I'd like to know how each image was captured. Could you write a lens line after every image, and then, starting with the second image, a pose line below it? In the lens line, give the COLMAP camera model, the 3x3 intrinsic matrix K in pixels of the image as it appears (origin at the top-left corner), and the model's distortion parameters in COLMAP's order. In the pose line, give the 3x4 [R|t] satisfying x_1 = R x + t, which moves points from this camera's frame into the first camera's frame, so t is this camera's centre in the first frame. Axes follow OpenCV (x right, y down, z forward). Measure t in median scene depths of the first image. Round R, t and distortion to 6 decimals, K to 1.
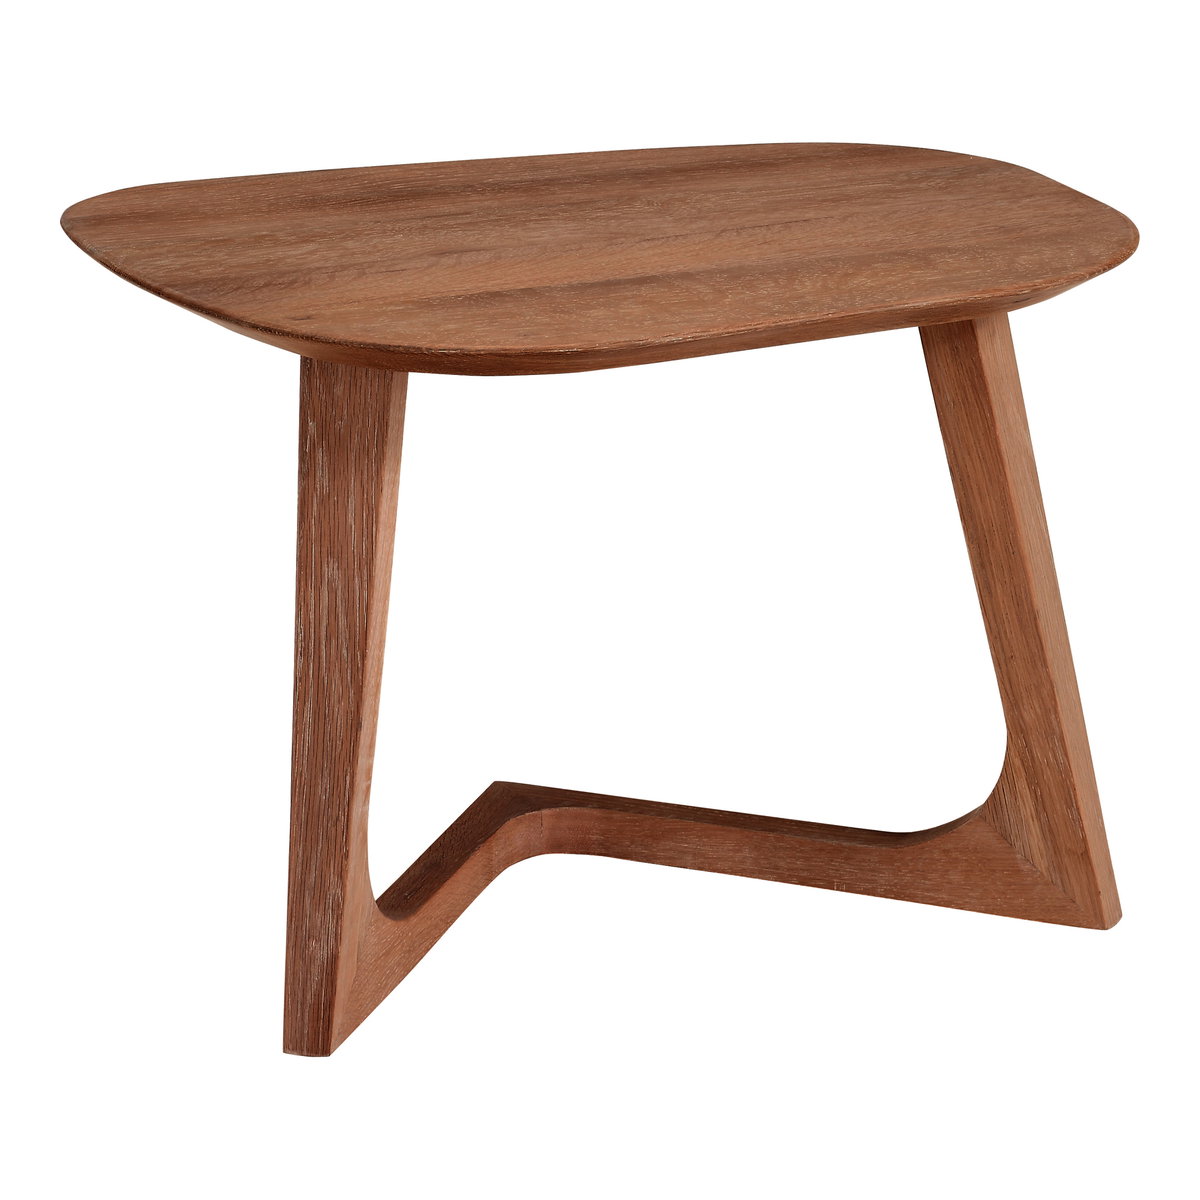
lens RADIAL K [[5868.3, 0, 535.9], [0, 5868.3, 162.1], [0, 0, 1]] dist [0.289561, 2.366067]
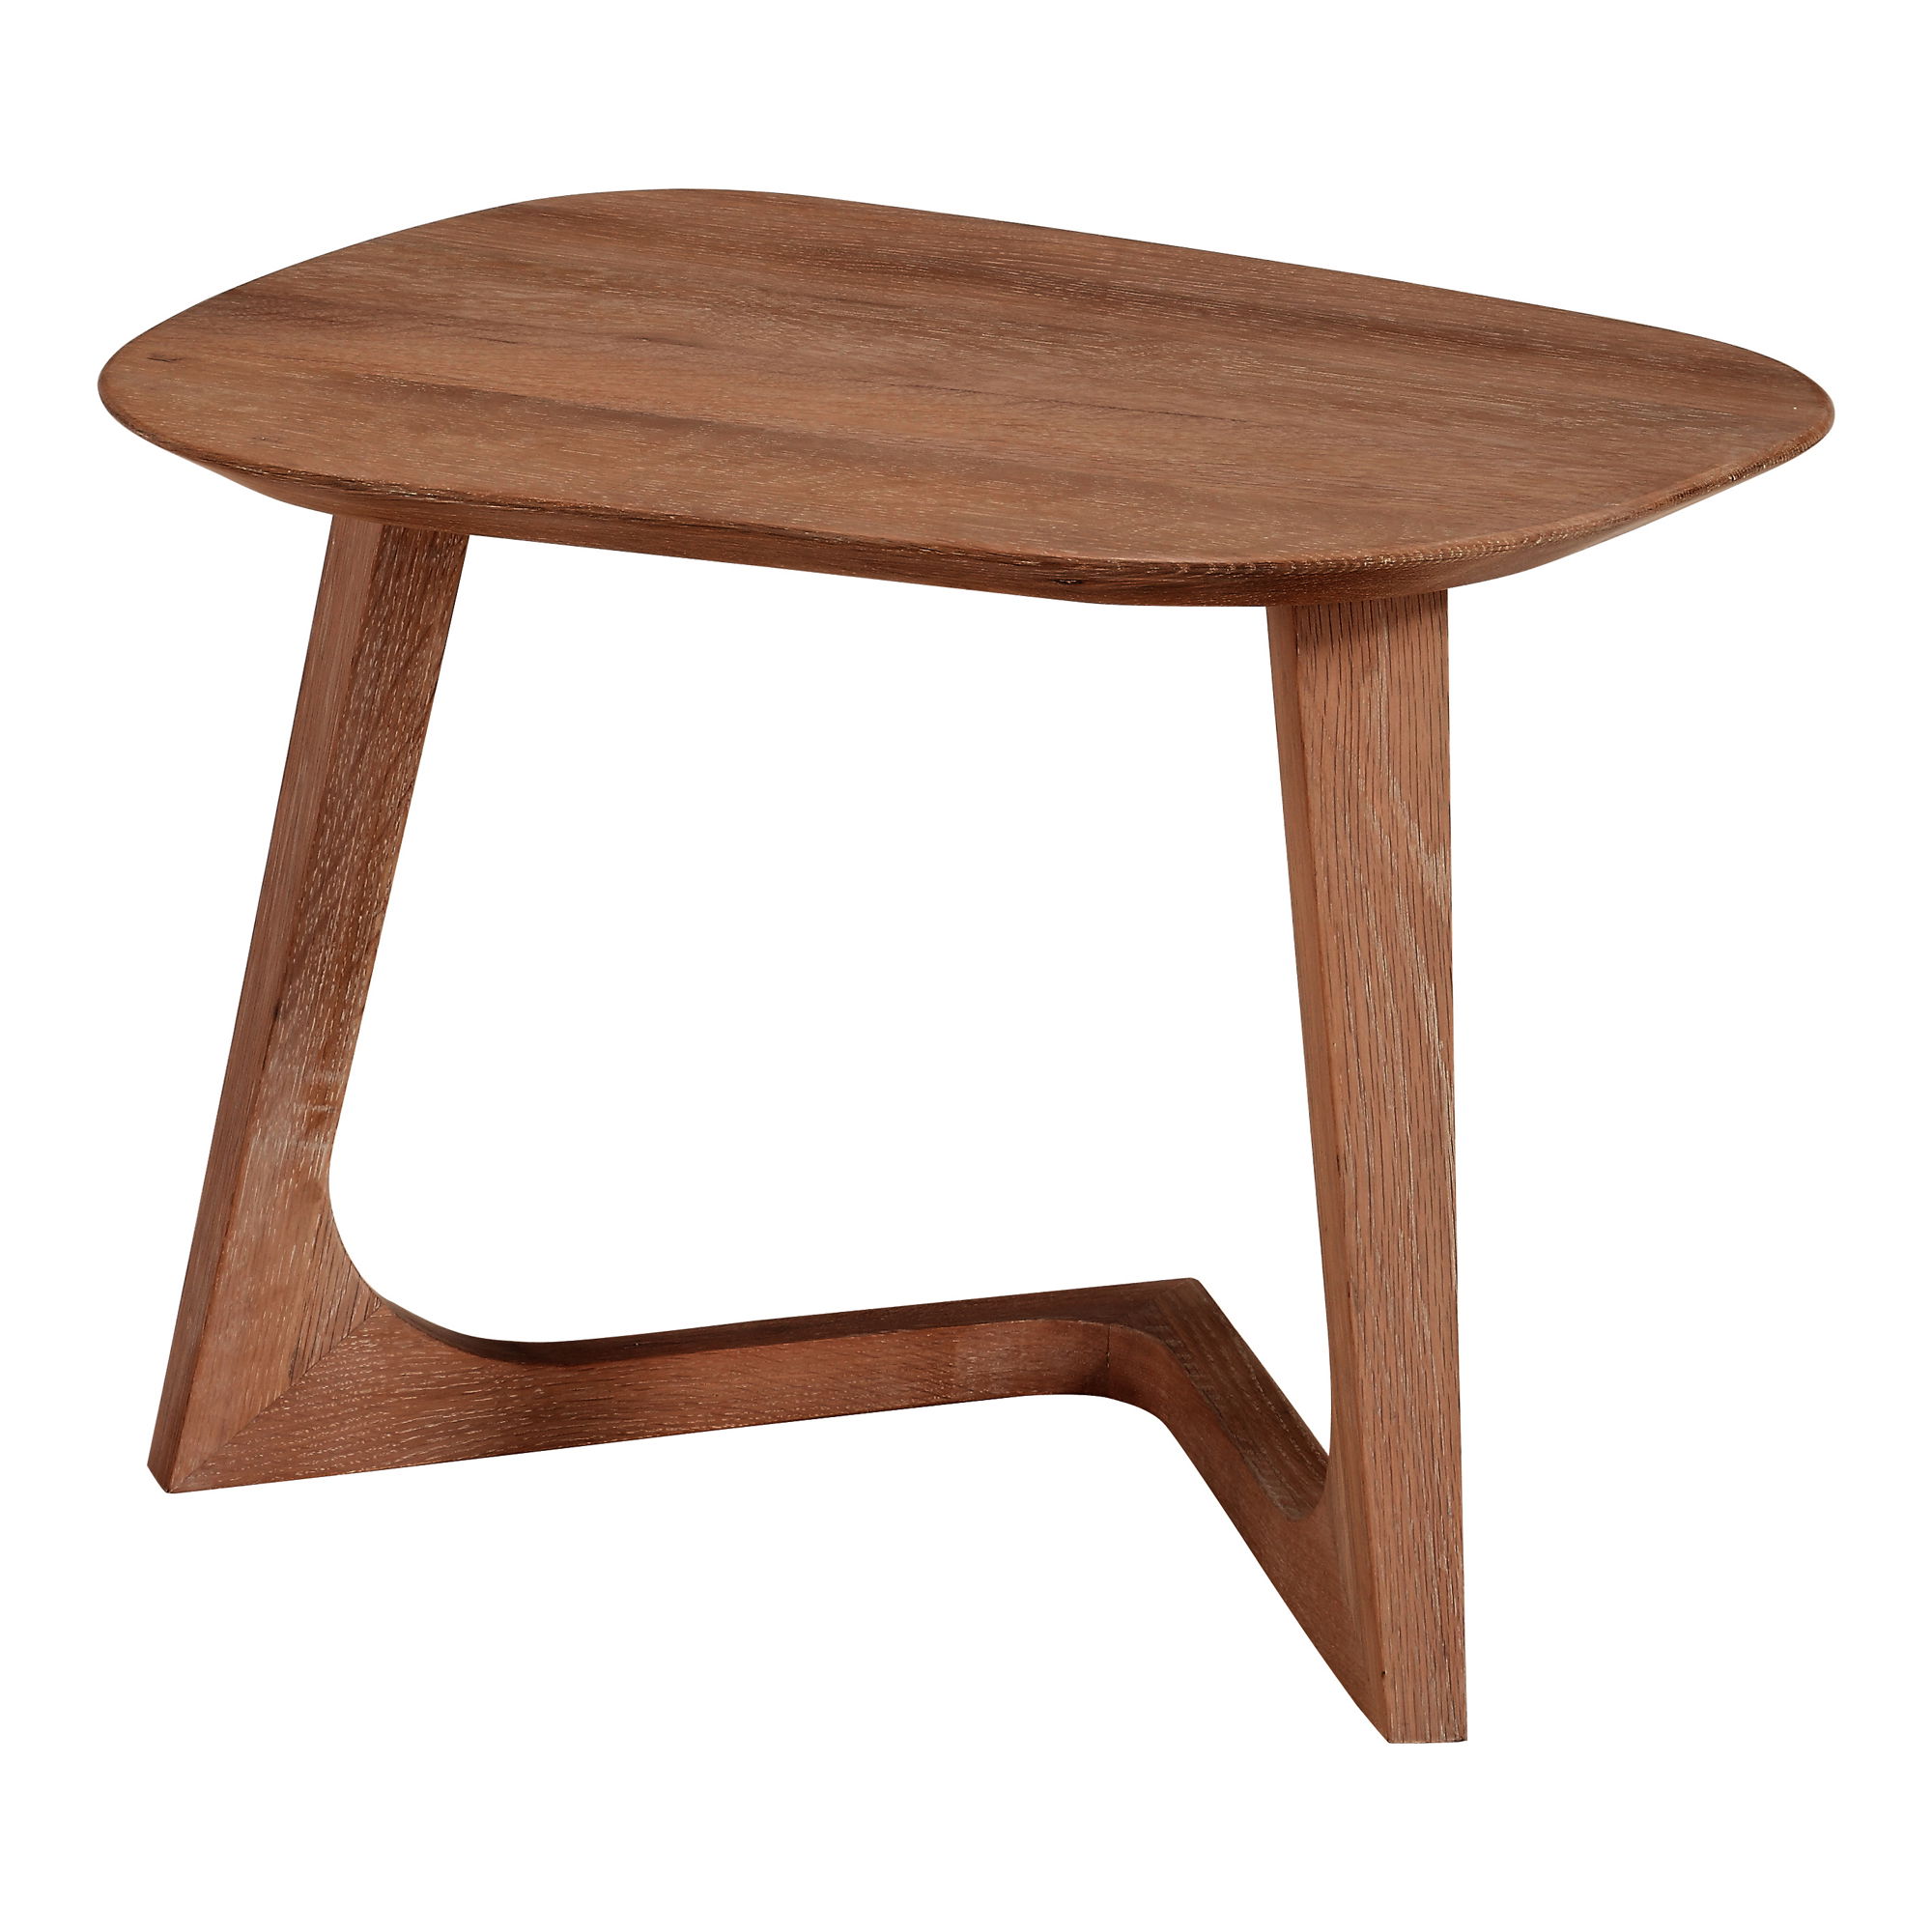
lens RADIAL K [[9447.9, 0, 862.8], [0, 9447.9, 261.0], [0, 0, 1]] dist [0.289561, 2.366067]
pose [[0.570497, 0.173144, -0.802841, 0.799320], [-0.169000, 0.981355, 0.091552, -0.088163], [0.803724, 0.083450, 0.589122, 0.416562]]
